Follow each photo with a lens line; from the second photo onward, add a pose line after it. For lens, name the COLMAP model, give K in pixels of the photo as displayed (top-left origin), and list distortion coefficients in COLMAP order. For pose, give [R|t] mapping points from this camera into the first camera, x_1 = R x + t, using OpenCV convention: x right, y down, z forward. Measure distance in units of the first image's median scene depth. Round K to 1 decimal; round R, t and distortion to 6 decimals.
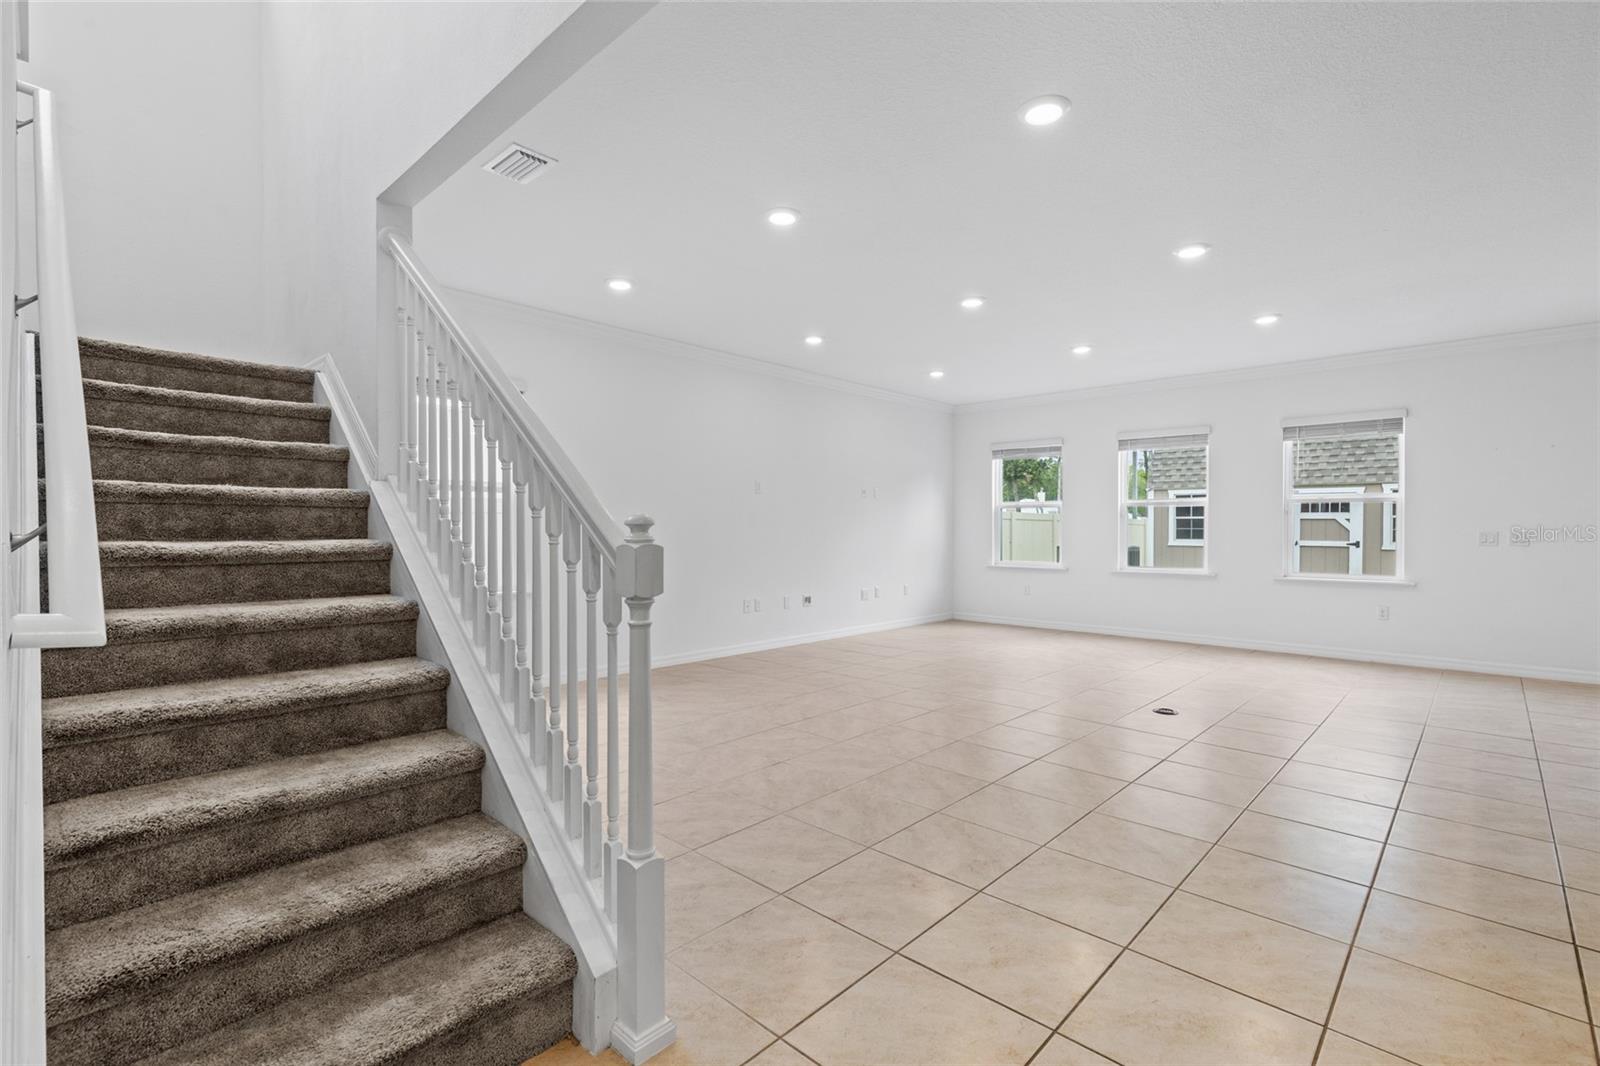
lens RADIAL K [[719.9, 0, 804.5], [0, 719.9, 529.4], [0, 0, 1]] dist [0.012284, -0.005597]
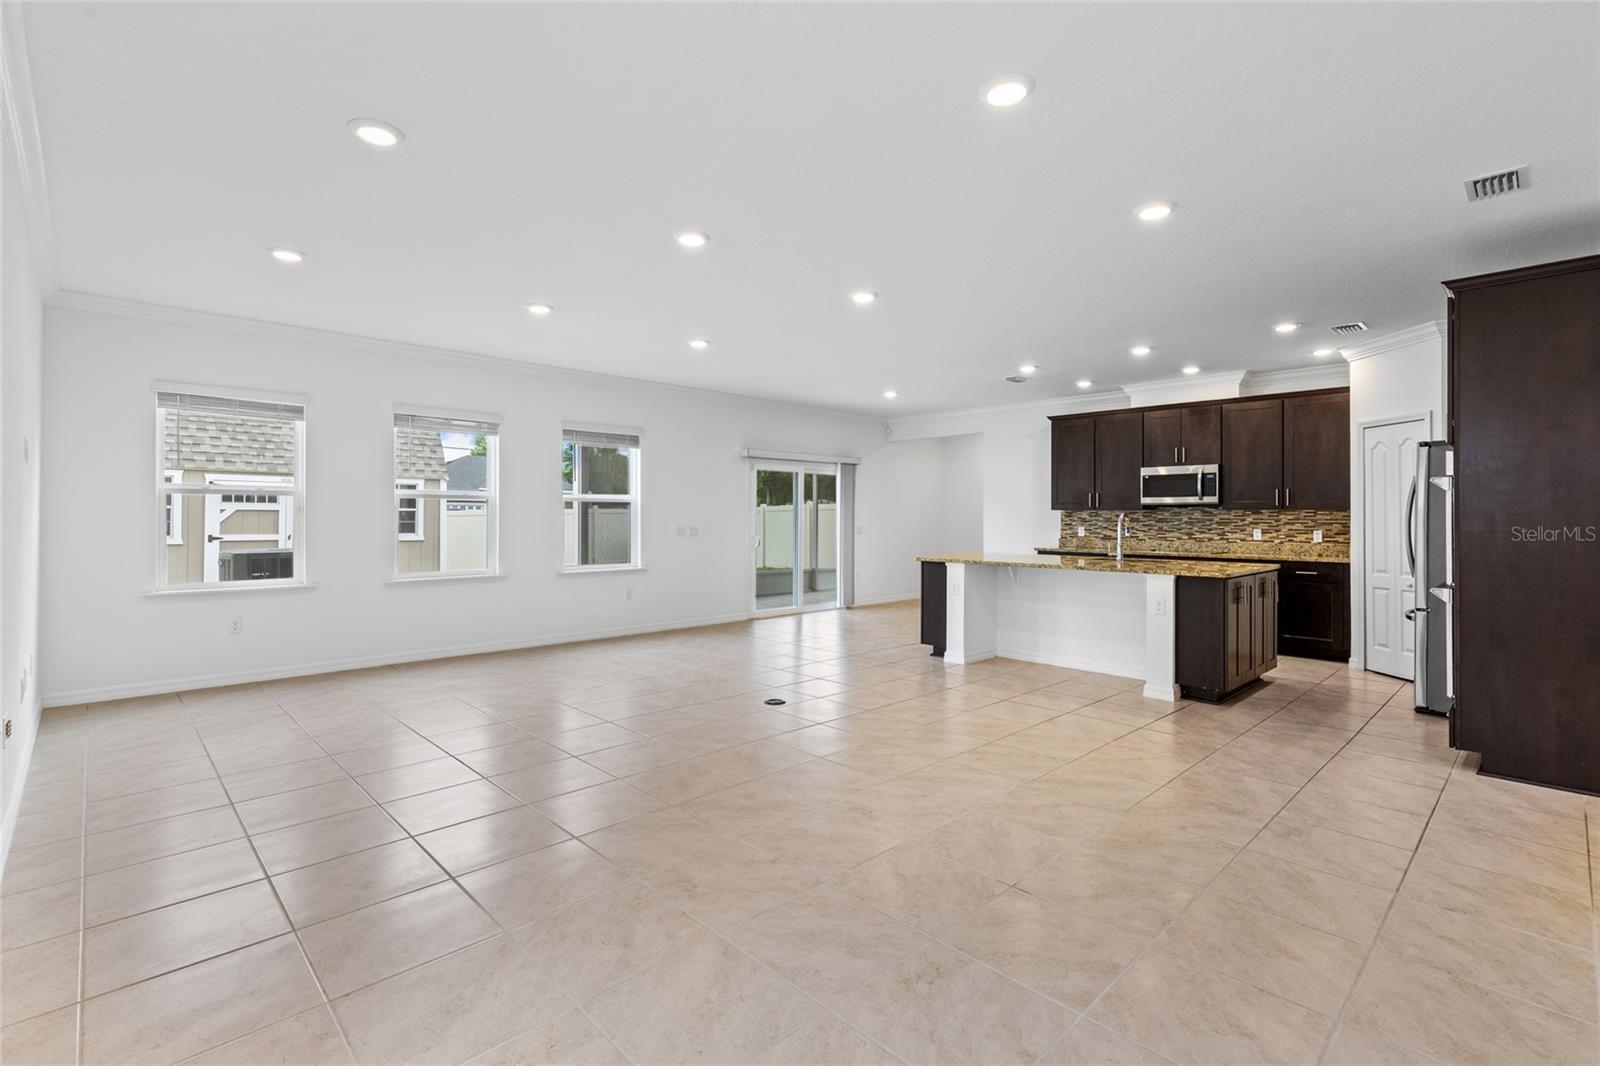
lens RADIAL K [[733.7, 0, 795.8], [0, 733.7, 511.7], [0, 0, 1]] dist [0.003551, -0.000279]
pose [[0.046474, 0.004698, 0.998908, -0.215738], [-0.000428, 0.999989, -0.004684, -0.009114], [-0.998919, -0.000210, 0.046475, 0.341331]]
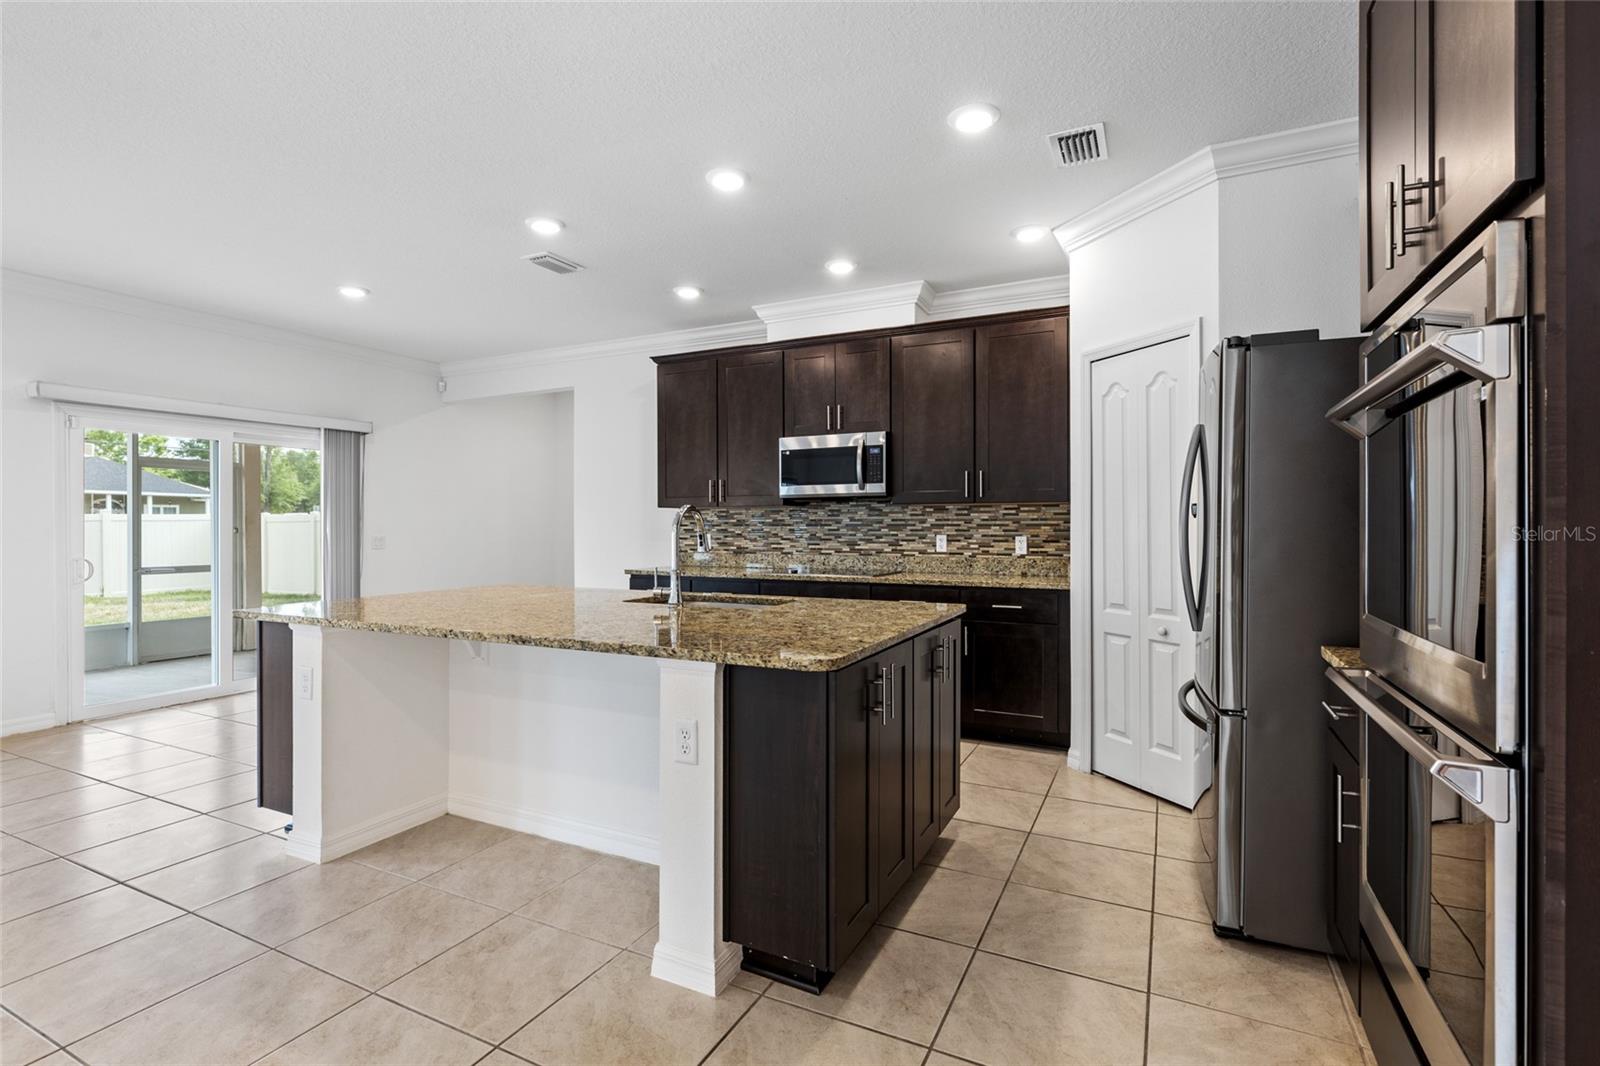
lens RADIAL K [[742.3, 0, 803.2], [0, 742.3, 529.2], [0, 0, 1]] dist [0.001388, -0.000175]
pose [[-0.296759, -0.006724, 0.954929, 0.049991], [0.004936, 0.999951, 0.008575, -0.004677], [-0.954940, 0.007258, -0.296711, 0.177951]]
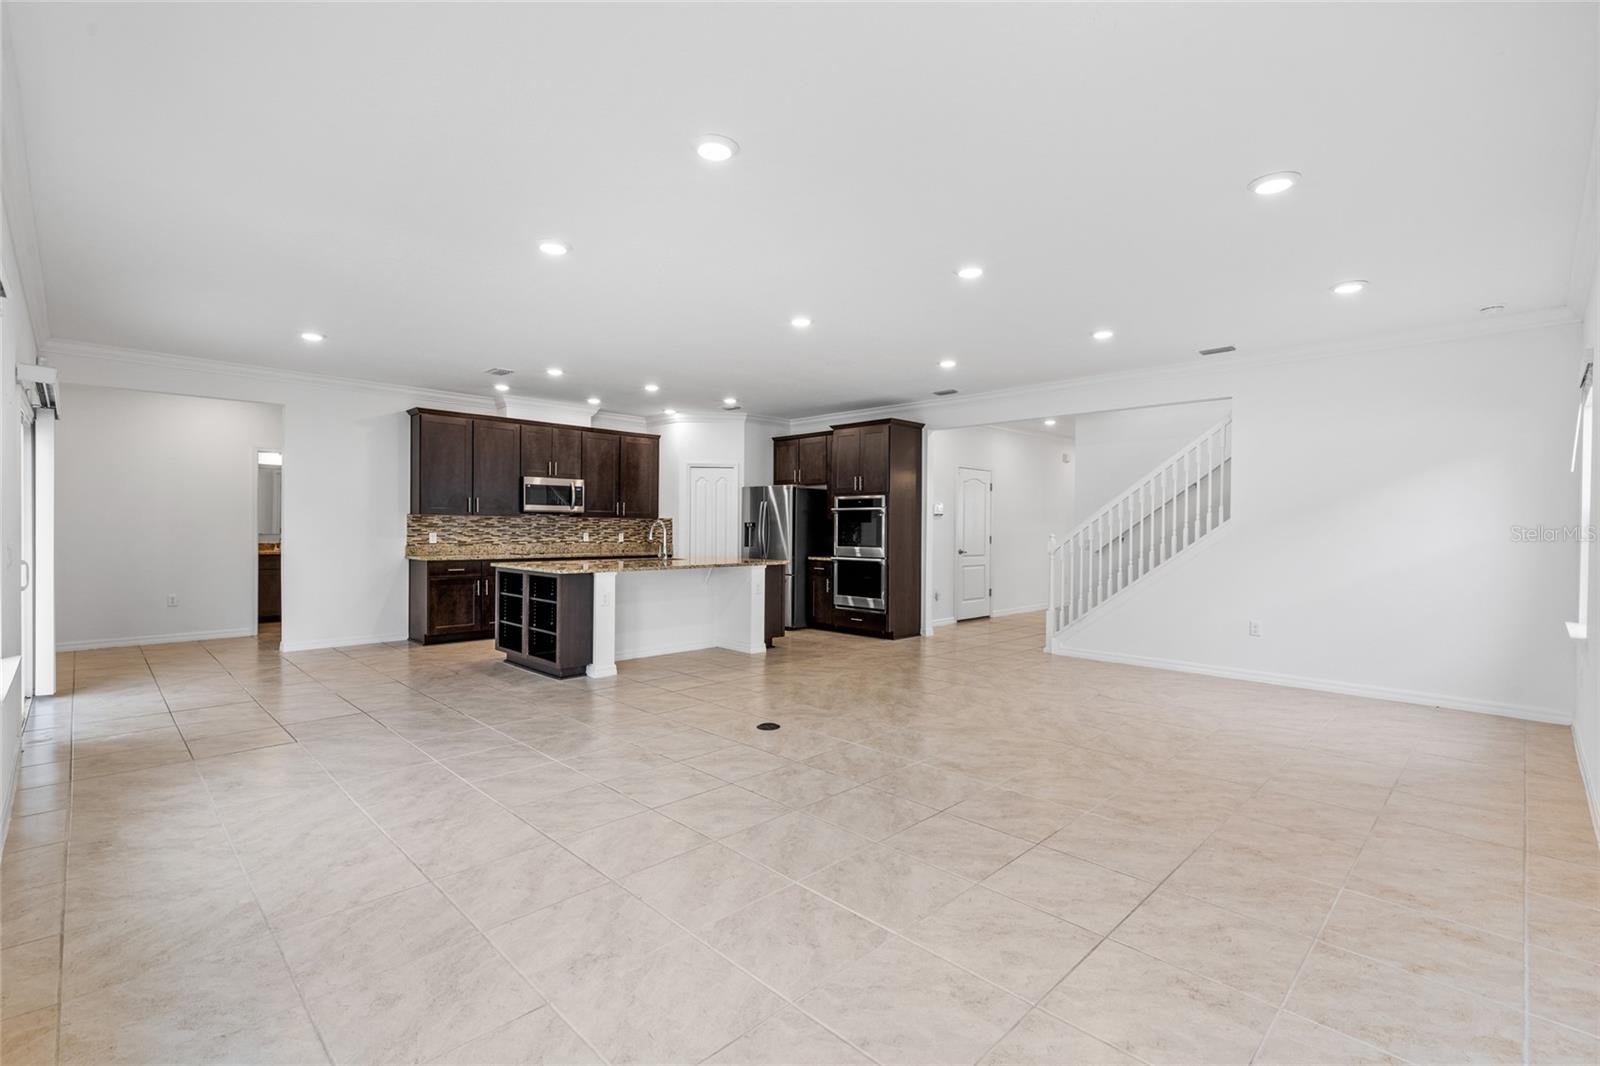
lens RADIAL K [[719.9, 0, 804.5], [0, 719.9, 529.4], [0, 0, 1]] dist [0.012284, -0.005597]
pose [[-0.999667, -0.011198, 0.023229, 0.159243], [-0.011032, 0.999913, 0.007246, -0.009303], [-0.023308, 0.006988, -0.999704, 0.734166]]
